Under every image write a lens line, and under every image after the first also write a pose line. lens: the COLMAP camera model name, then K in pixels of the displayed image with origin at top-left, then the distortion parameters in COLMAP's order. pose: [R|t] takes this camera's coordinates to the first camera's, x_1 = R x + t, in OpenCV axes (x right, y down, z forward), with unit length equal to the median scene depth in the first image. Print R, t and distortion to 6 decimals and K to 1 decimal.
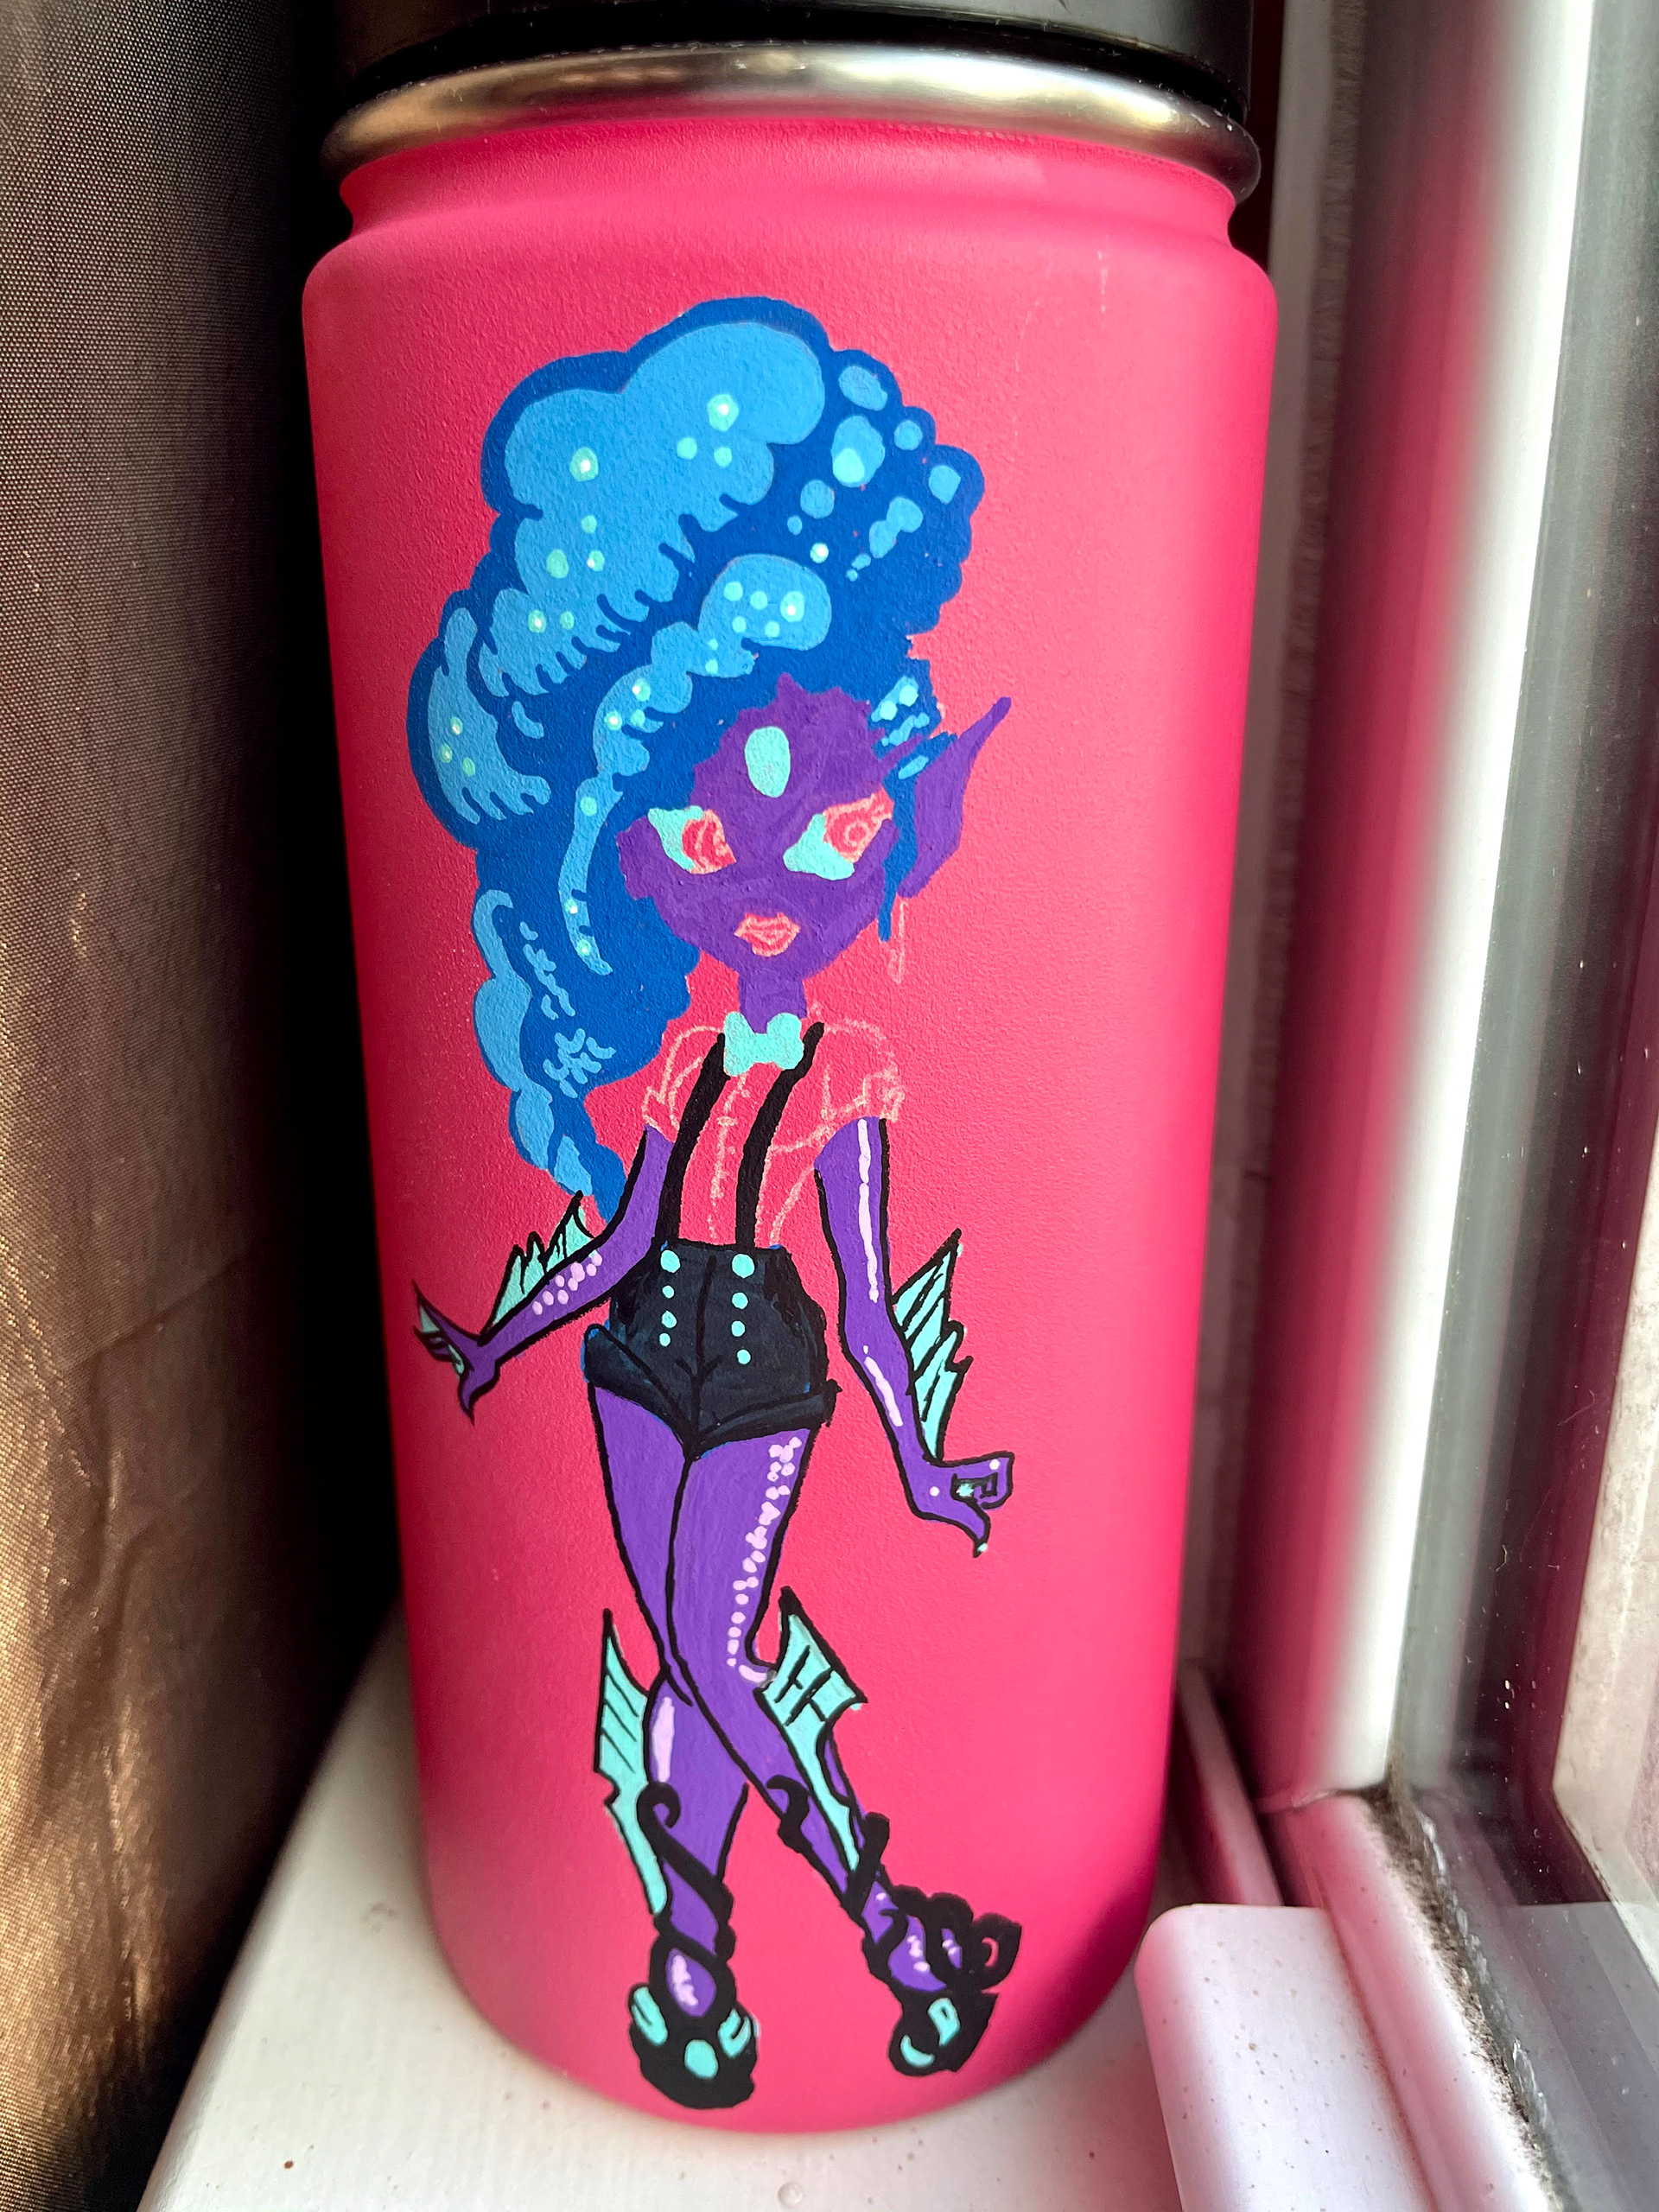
lens RADIAL K [[1741.4, 0, 834.9], [0, 1741.4, 1115.1], [0, 0, 1]] dist [0.098865, -0.284167]
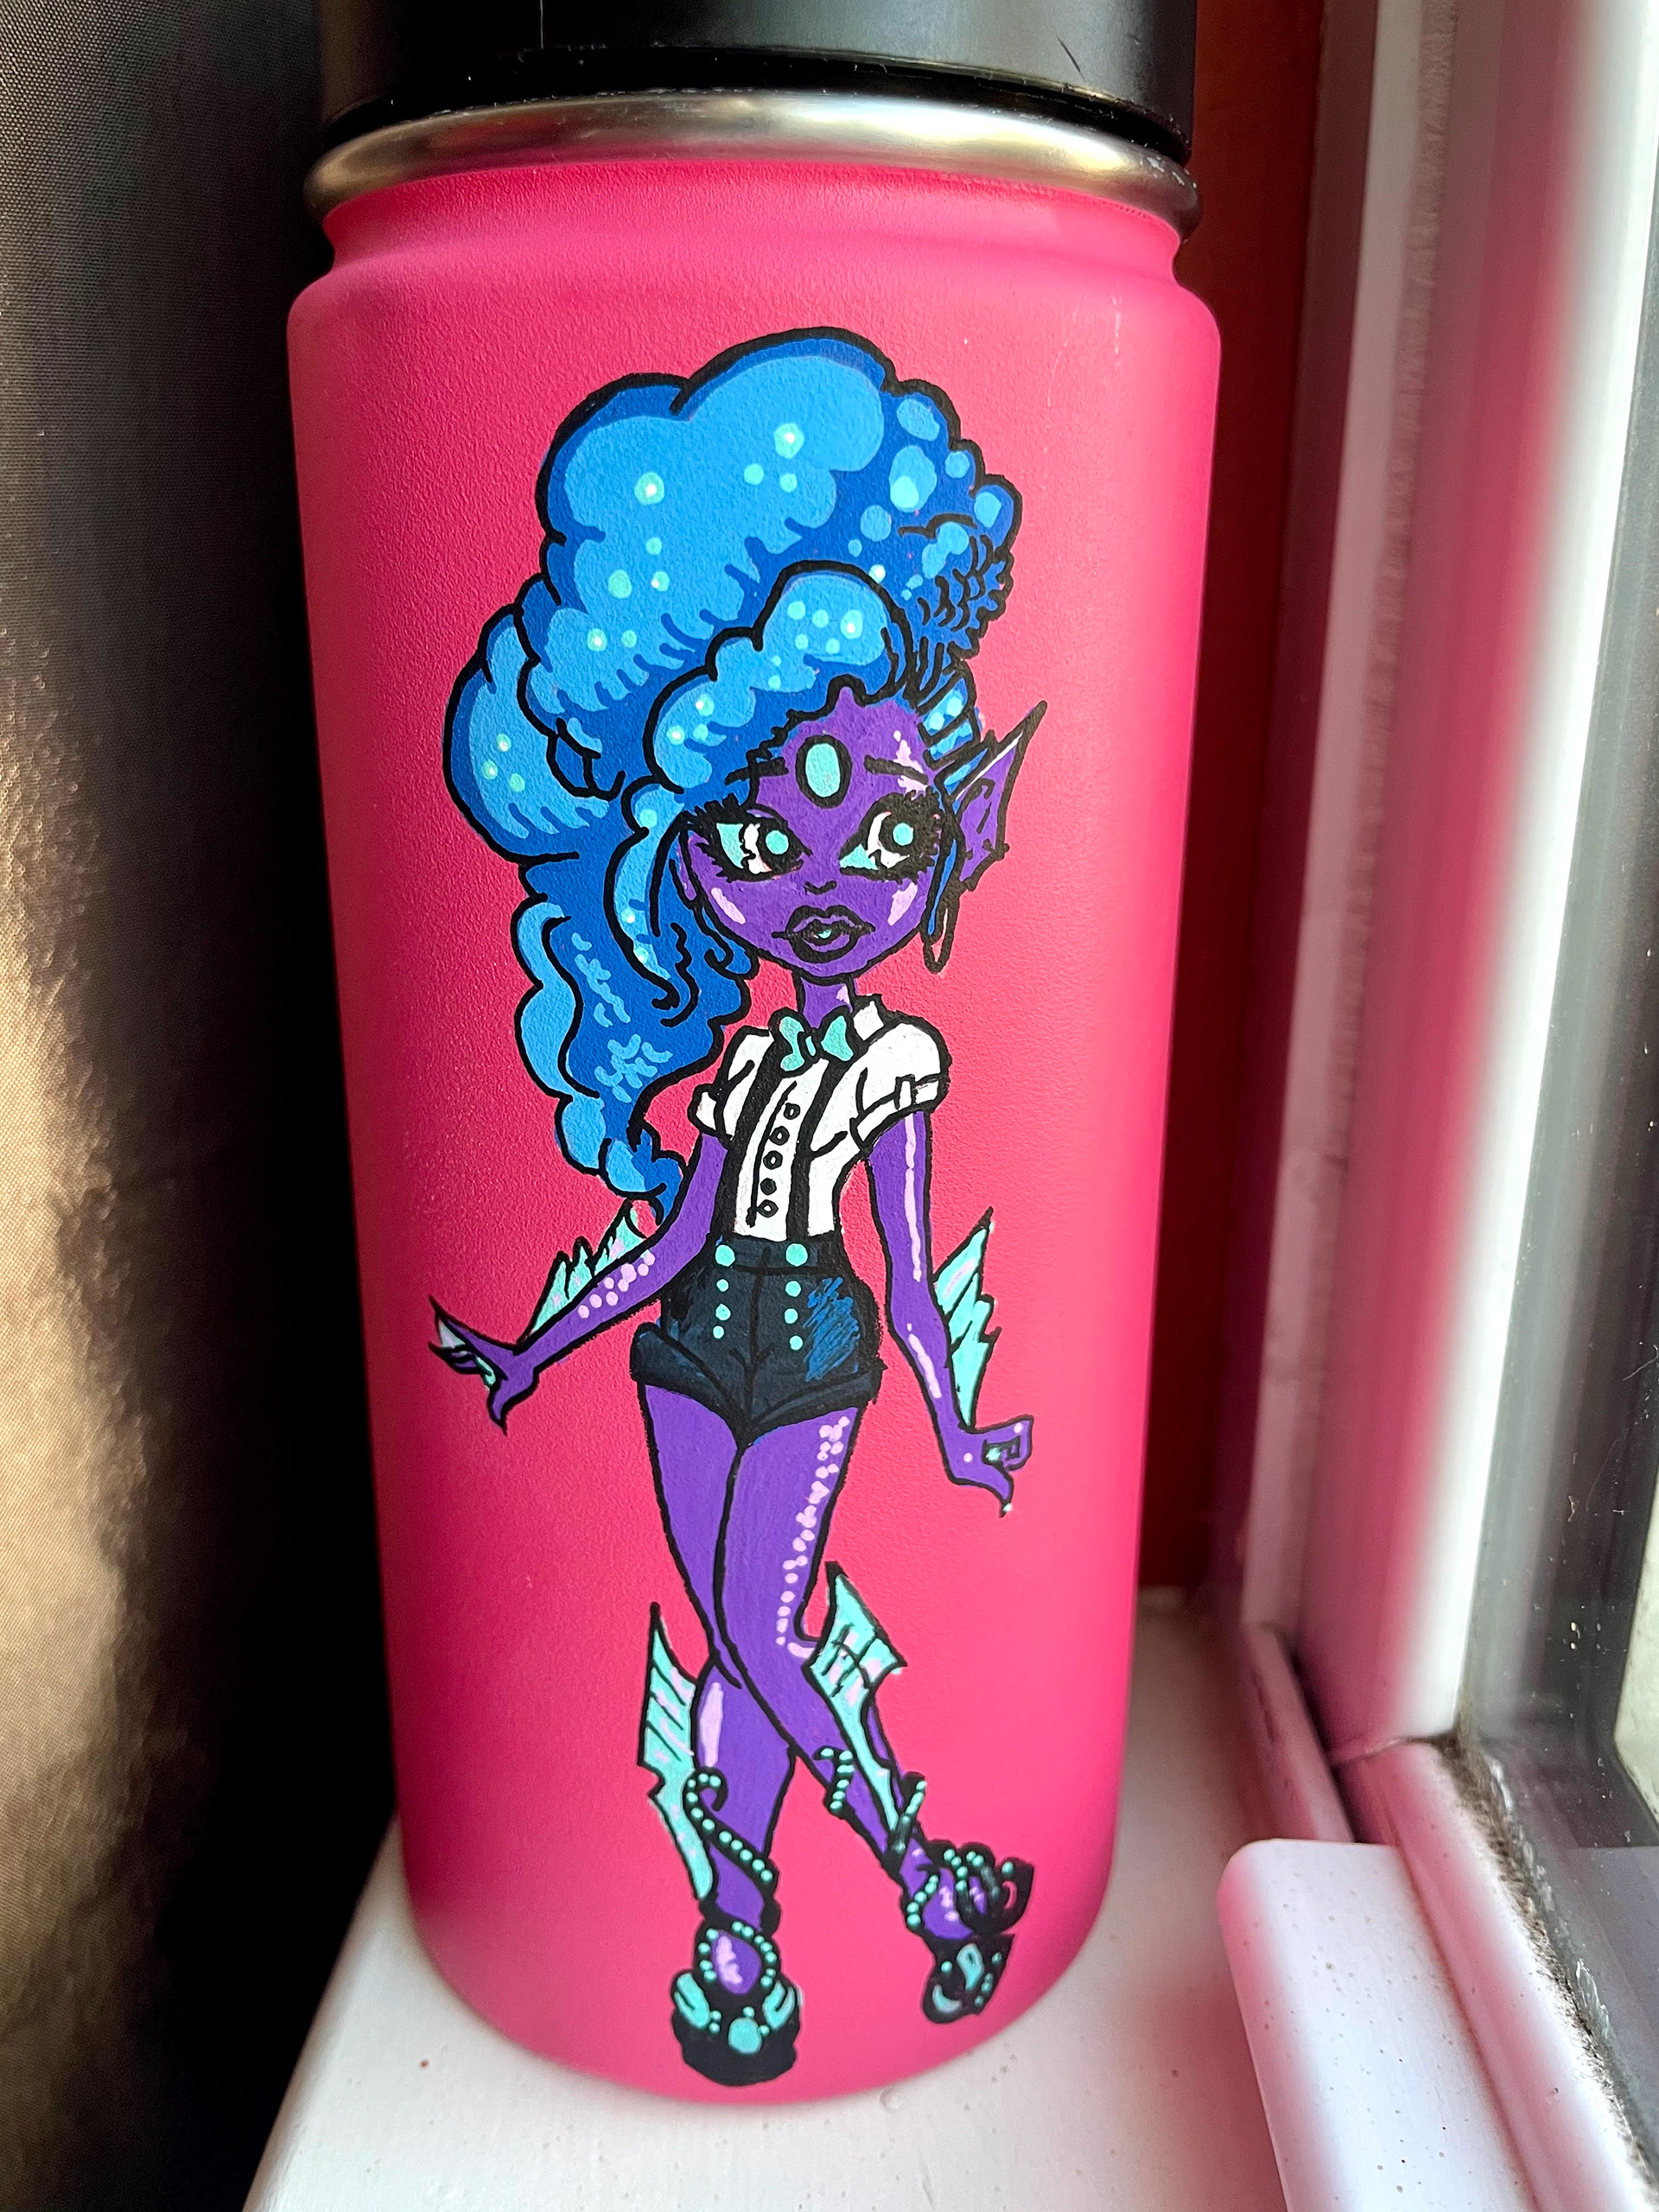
lens RADIAL K [[1741.4, 0, 834.9], [0, 1741.4, 1115.1], [0, 0, 1]] dist [0.098865, -0.284167]
pose [[0.982640, -0.053529, 0.177635, -0.206763], [0.054769, 0.998497, -0.002083, 0.006165], [-0.177256, 0.011775, 0.984094, -0.030552]]
